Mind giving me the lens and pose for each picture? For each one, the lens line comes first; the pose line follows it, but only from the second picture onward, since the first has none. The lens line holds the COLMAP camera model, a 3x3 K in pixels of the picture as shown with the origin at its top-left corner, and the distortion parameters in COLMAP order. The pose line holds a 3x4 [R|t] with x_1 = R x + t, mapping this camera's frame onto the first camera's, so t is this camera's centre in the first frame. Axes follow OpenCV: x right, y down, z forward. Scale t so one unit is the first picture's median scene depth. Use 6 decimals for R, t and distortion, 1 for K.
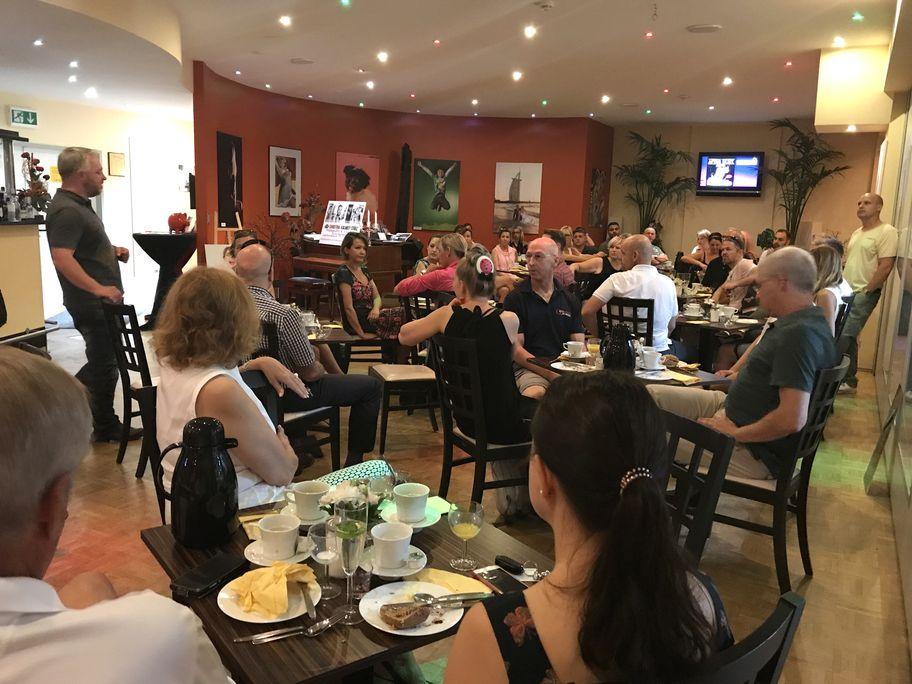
lens RADIAL K [[774.0, 0, 458.7], [0, 774.0, 337.3], [0, 0, 1]] dist [0.034922, -0.036381]
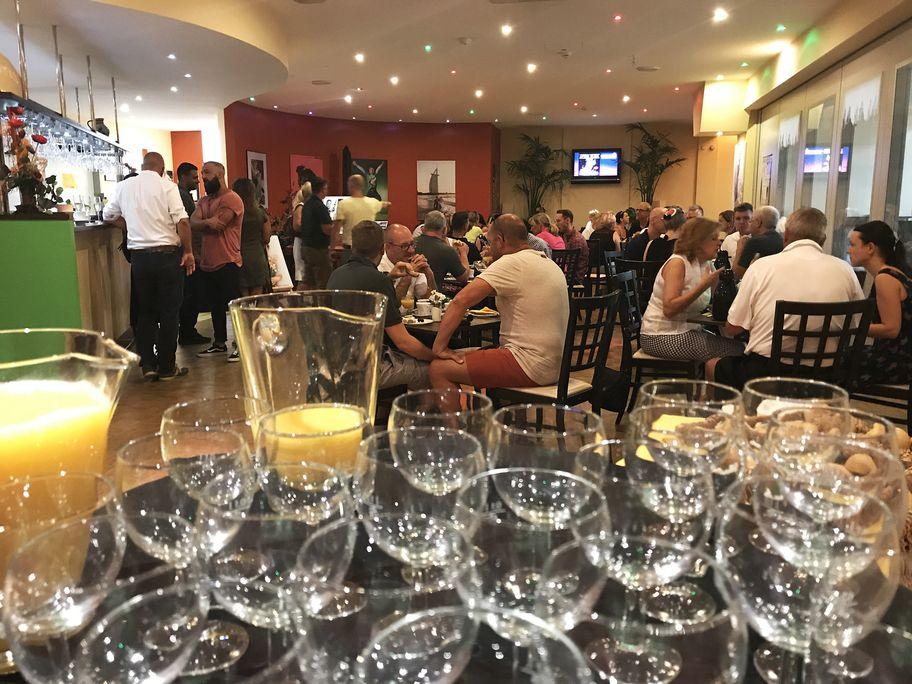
lens RADIAL K [[774.0, 0, 469.2], [0, 774.0, 342.5], [0, 0, 1]] dist [0.034922, -0.036381]
pose [[0.953957, -0.088975, 0.286444, -0.255872], [0.084942, 0.996033, 0.026500, 0.028942], [-0.287666, -0.000948, 0.957730, -0.170728]]
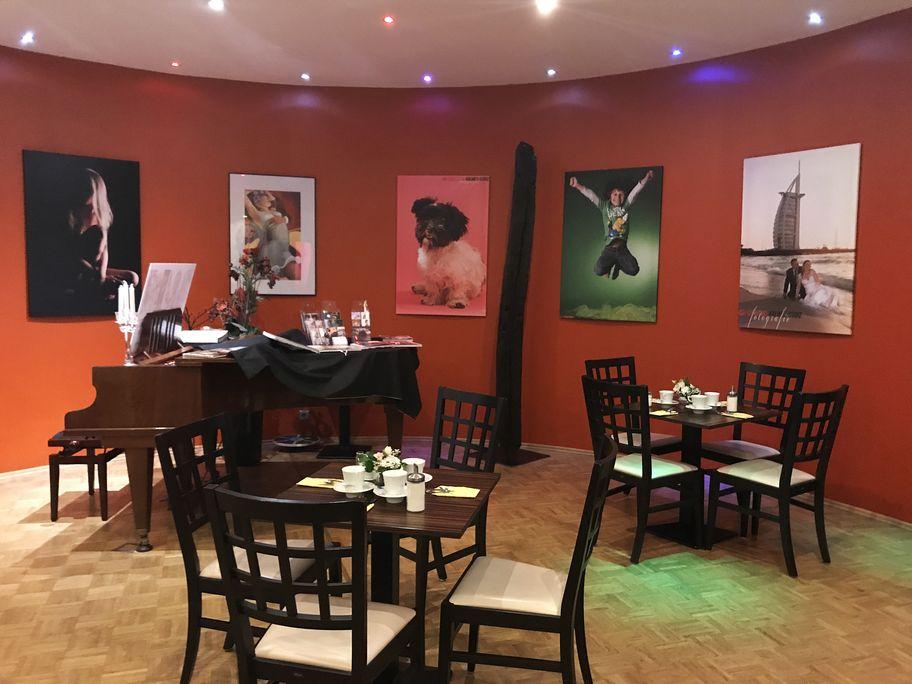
lens RADIAL K [[774.0, 0, 430.1], [0, 774.0, 326.8], [0, 0, 1]] dist [0.034922, -0.036381]
pose [[0.696058, 0.022673, -0.717628, 0.244895], [-0.098769, 0.993023, -0.064426, -0.101072], [0.711160, 0.115724, 0.693441, 0.649470]]
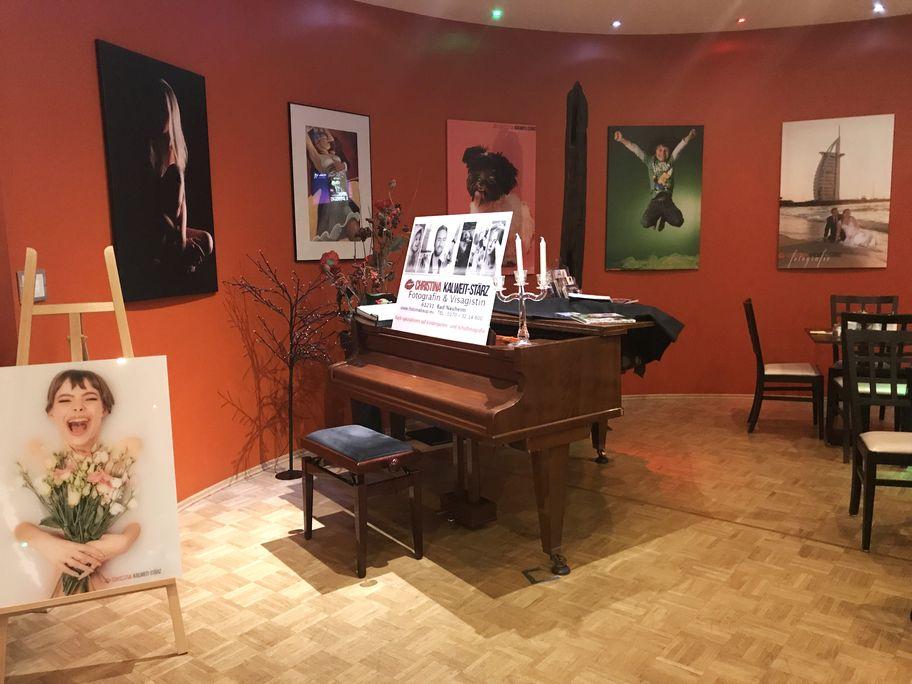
lens RADIAL K [[774.0, 0, 450.9], [0, 774.0, 331.9], [0, 0, 1]] dist [0.034922, -0.036381]
pose [[0.979859, -0.029845, -0.197446, -0.064166], [0.021440, 0.998776, -0.044570, -0.086099], [0.198535, 0.039439, 0.979300, 0.533333]]
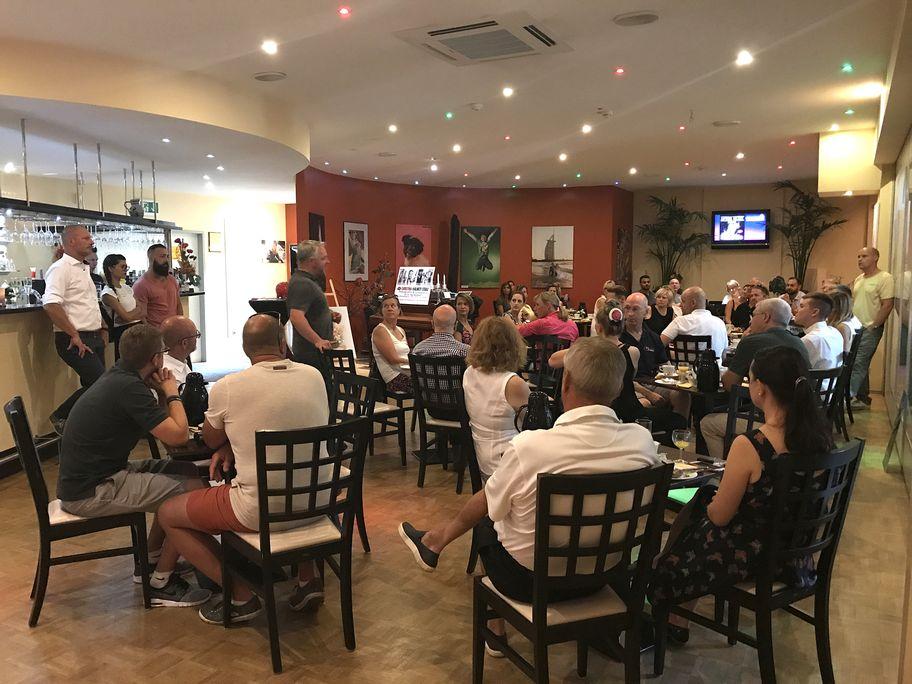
lens RADIAL K [[774.0, 0, 446.6], [0, 774.0, 334.6], [0, 0, 1]] dist [0.034922, -0.036381]
pose [[0.999284, -0.035184, -0.013894, -0.071354], [0.034044, 0.996585, -0.075223, 0.013440], [0.016494, 0.074696, 0.997070, -0.128621]]
